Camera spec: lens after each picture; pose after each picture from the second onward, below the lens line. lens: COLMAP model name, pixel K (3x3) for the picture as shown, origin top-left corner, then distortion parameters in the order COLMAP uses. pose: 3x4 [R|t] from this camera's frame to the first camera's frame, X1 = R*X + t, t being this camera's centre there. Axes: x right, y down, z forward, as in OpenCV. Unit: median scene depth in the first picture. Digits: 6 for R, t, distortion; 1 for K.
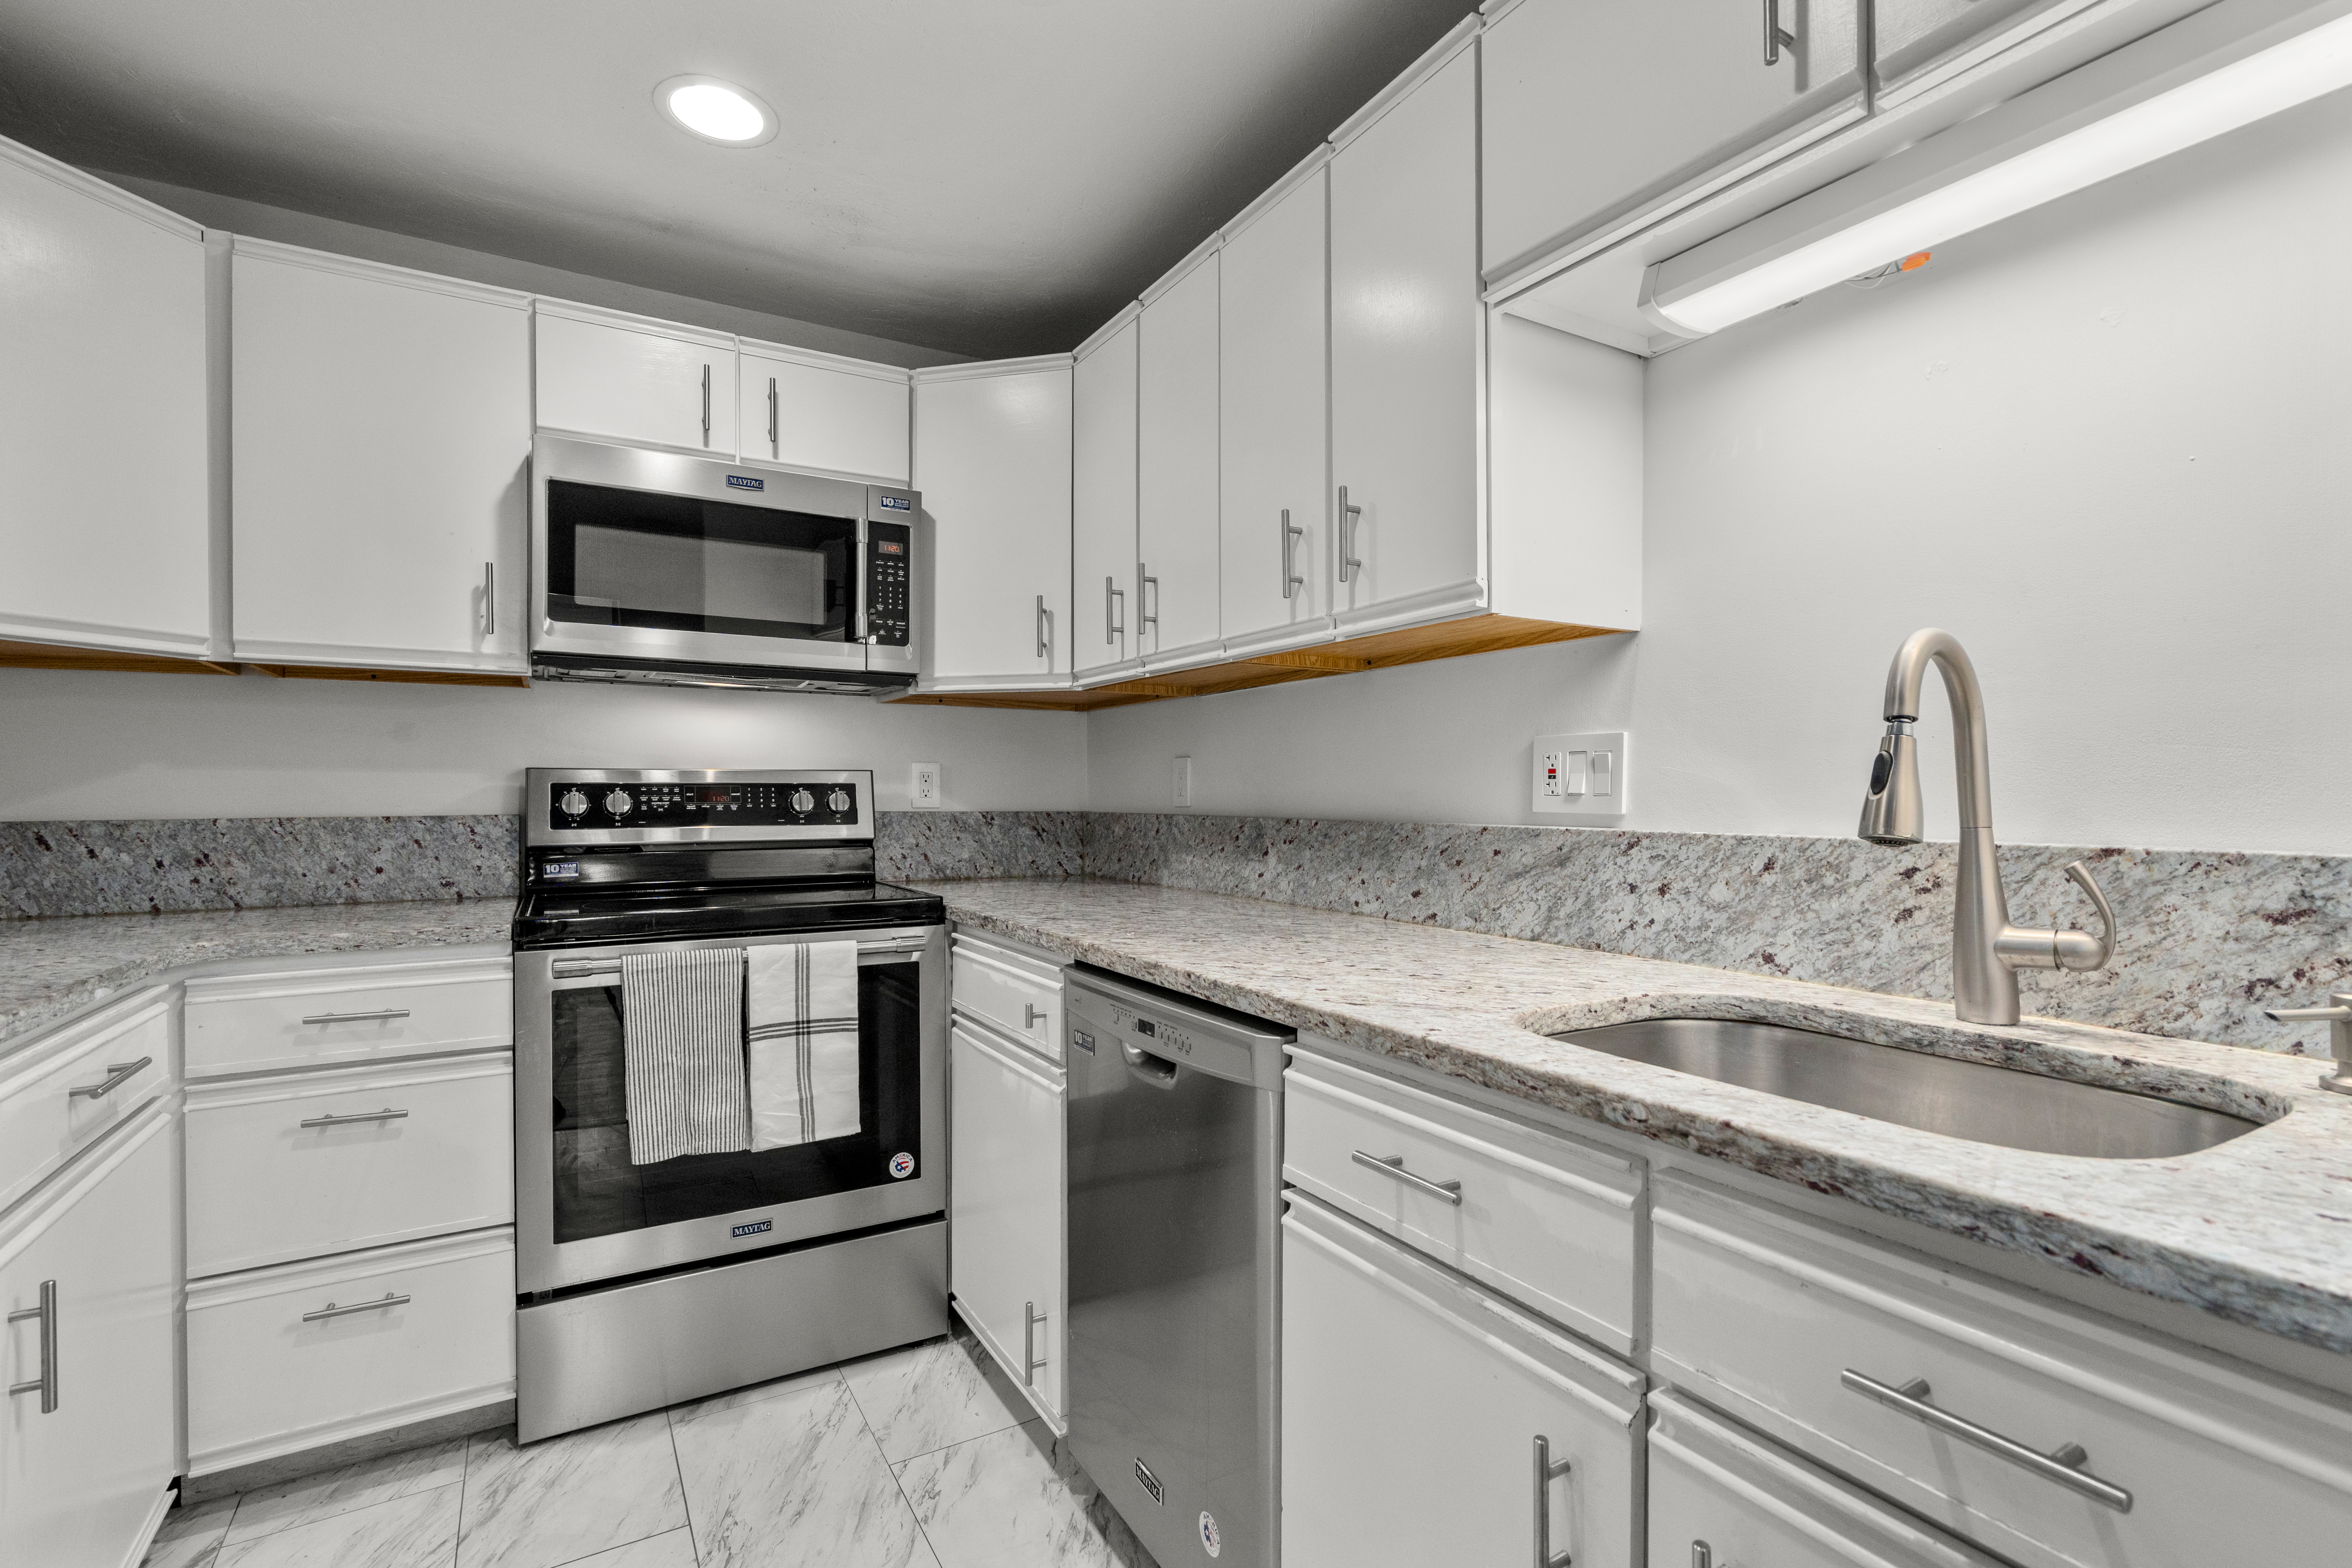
lens RADIAL K [[1077.7, 0, 1177.5], [0, 1077.7, 790.3], [0, 0, 1]] dist [-0.004851, 0.002151]
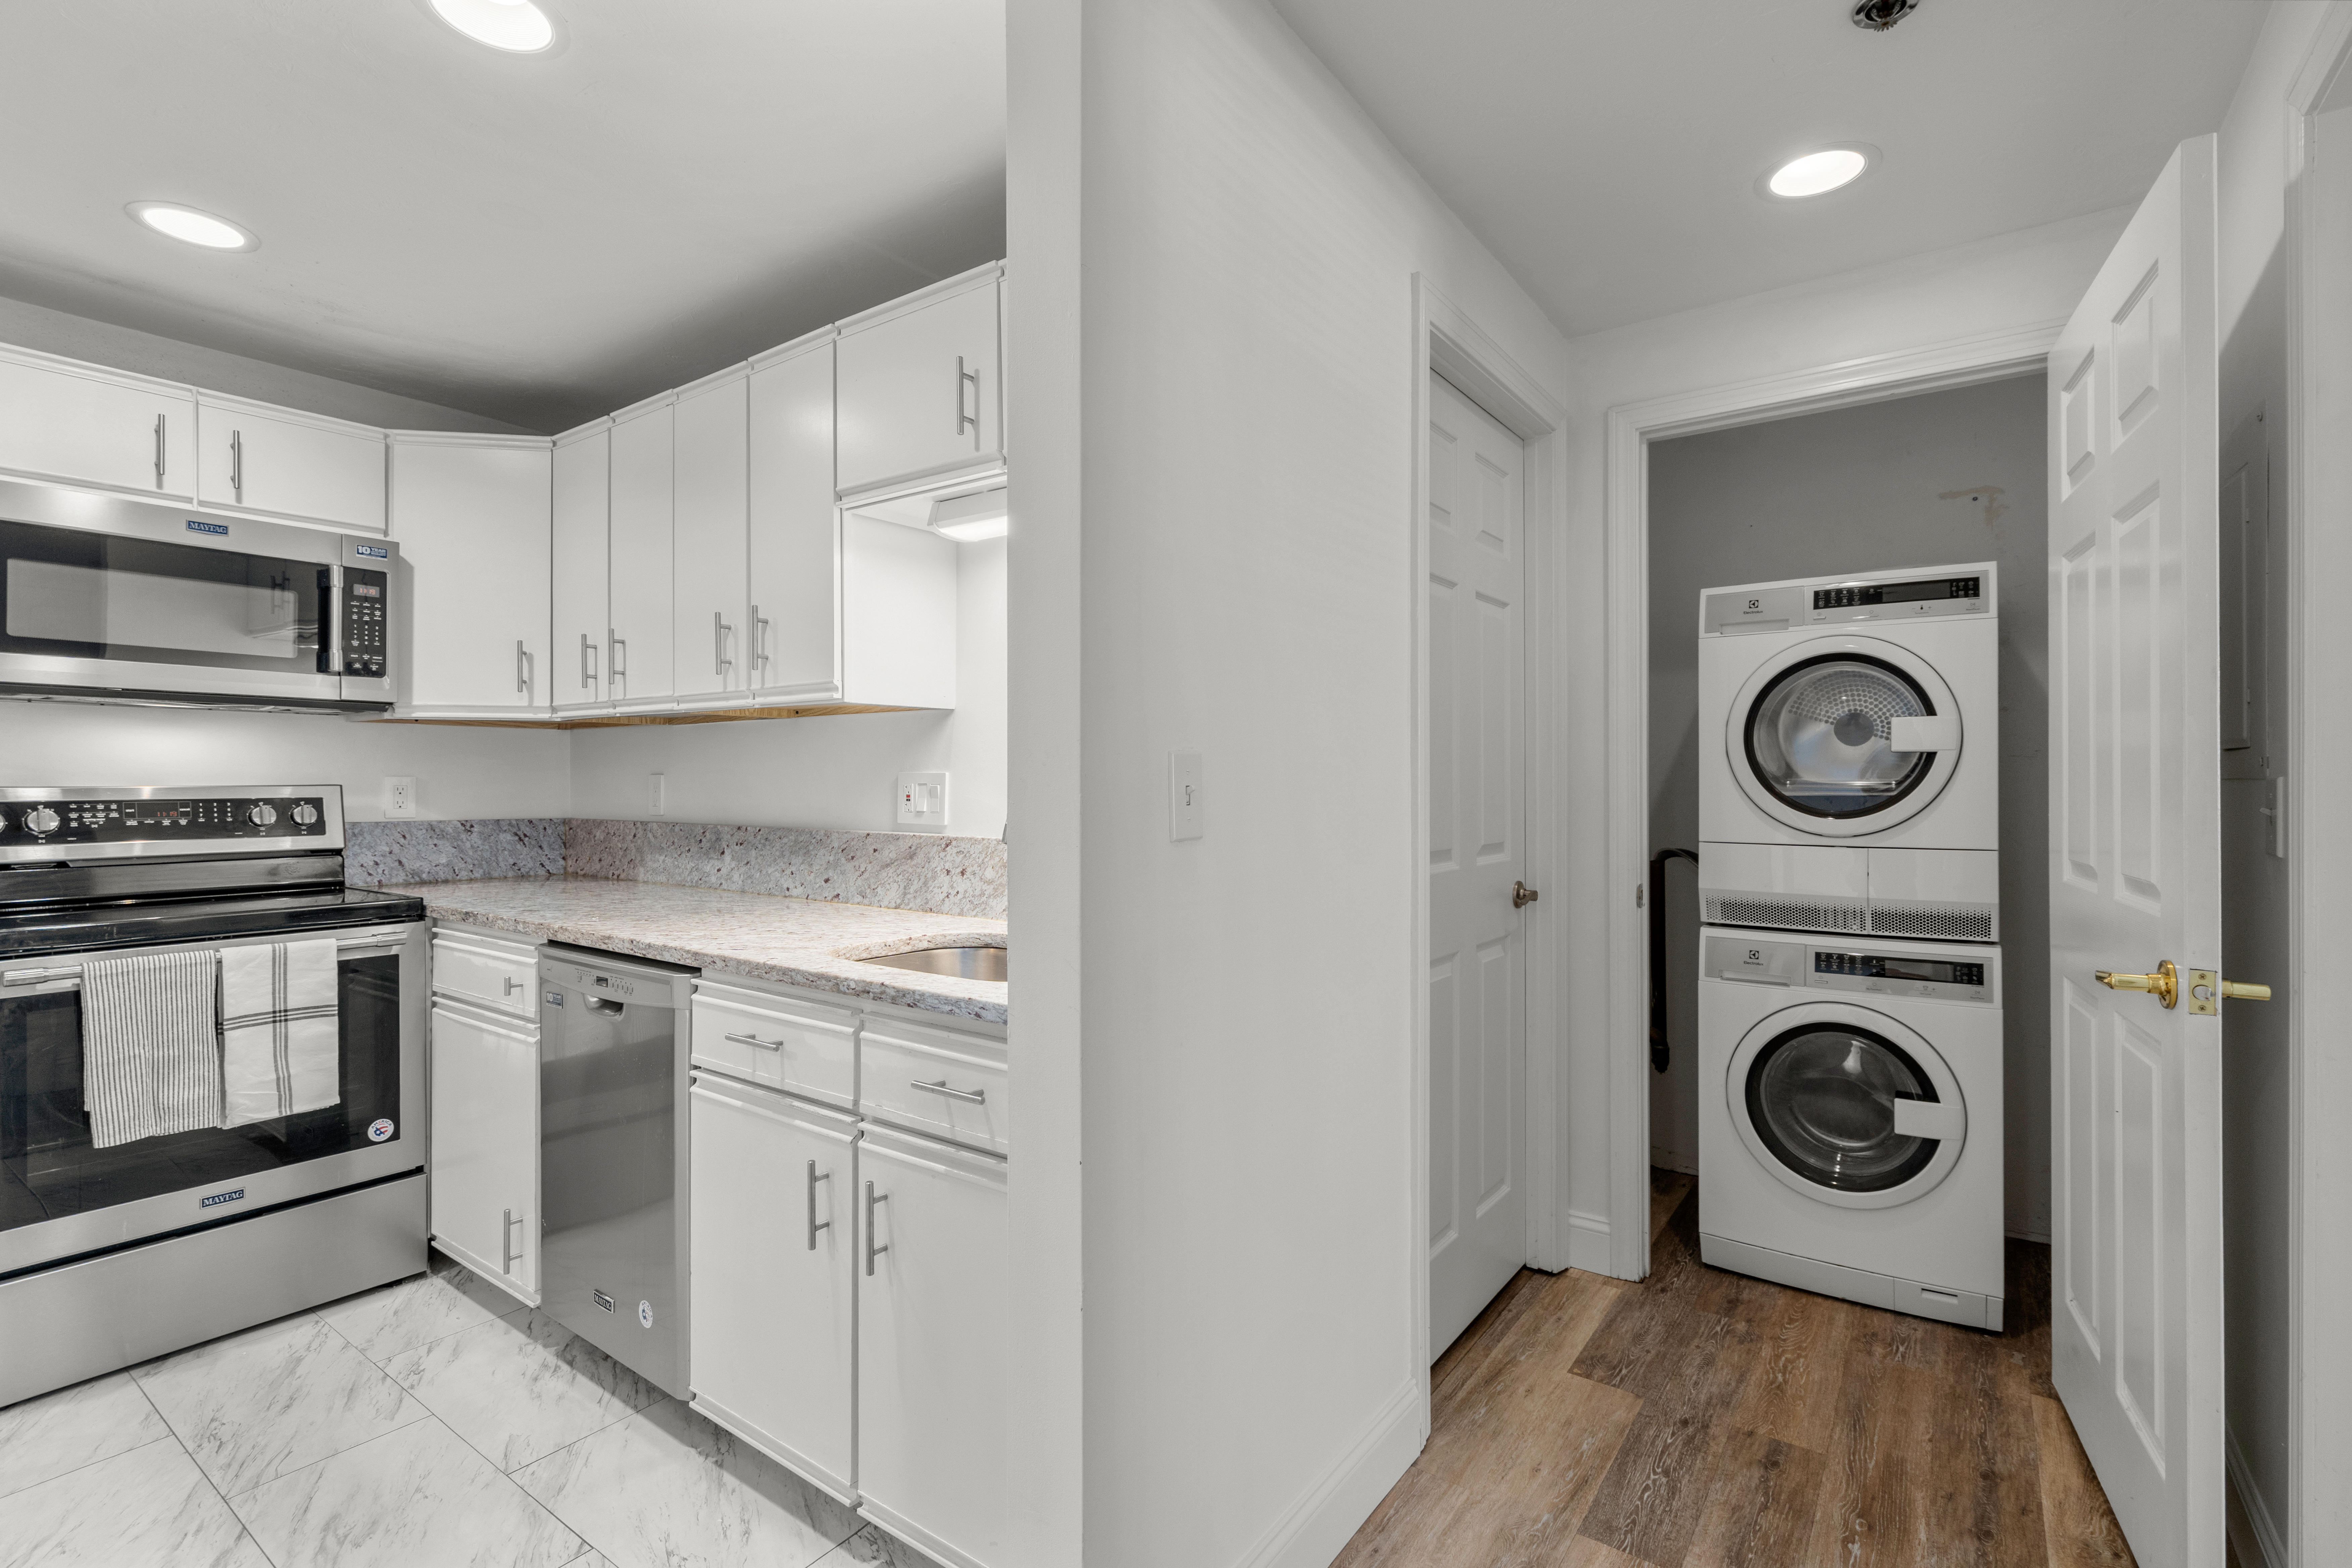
lens RADIAL K [[1077.7, 0, 1177.1], [0, 1077.7, 775.5], [0, 0, 1]] dist [-0.004851, 0.002151]
pose [[0.915540, 0.001202, 0.402226, 0.075552], [-0.001101, 0.999999, -0.000482, -0.041799], [-0.402227, -0.000002, 0.915540, -0.485211]]
